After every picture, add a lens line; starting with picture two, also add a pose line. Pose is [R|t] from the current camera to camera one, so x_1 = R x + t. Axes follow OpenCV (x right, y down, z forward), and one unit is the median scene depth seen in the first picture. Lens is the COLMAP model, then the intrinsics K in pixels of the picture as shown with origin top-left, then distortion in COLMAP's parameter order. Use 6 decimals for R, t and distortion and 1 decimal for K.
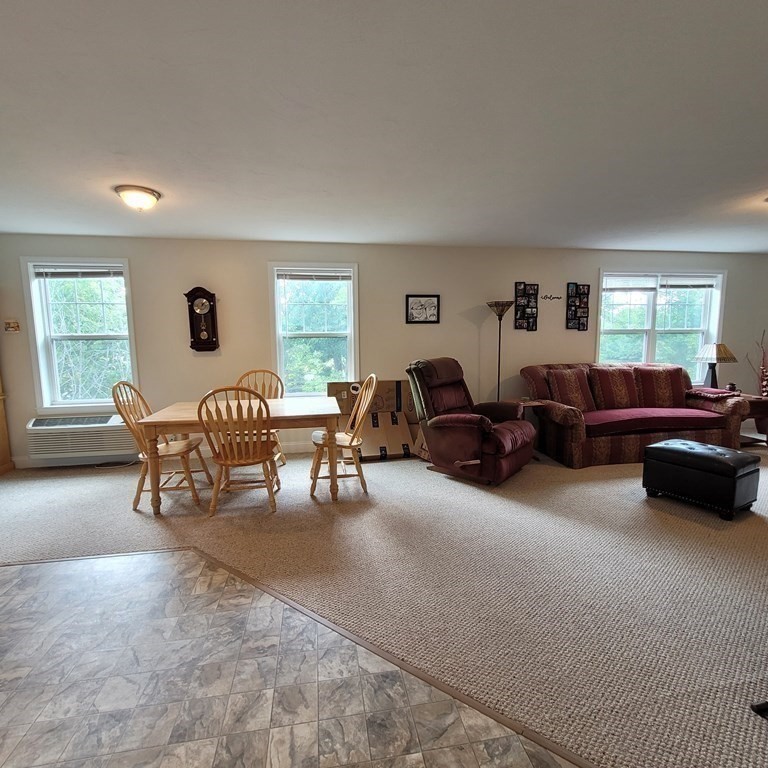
lens RADIAL K [[406.5, 0, 383.5], [0, 406.5, 391.9], [0, 0, 1]] dist [0.000531, 0.001253]
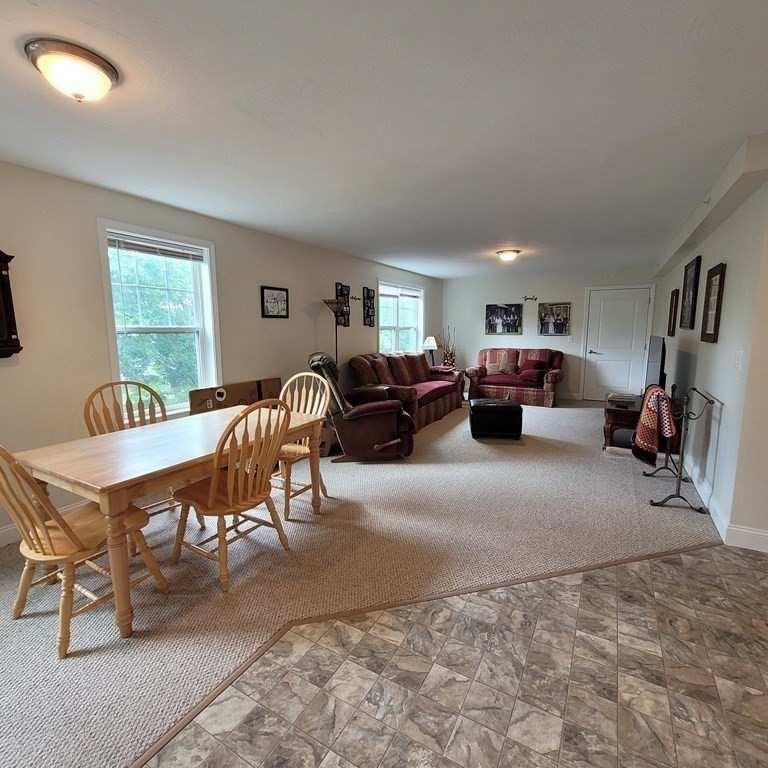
lens RADIAL K [[406.7, 0, 384.0], [0, 406.7, 384.0], [0, 0, 1]] dist [0.002023, -0.000778]
pose [[0.627174, -0.099986, 0.772435, -0.492986], [0.105528, 0.993490, 0.042917, -0.029869], [-0.771697, 0.054598, 0.633642, 0.217282]]
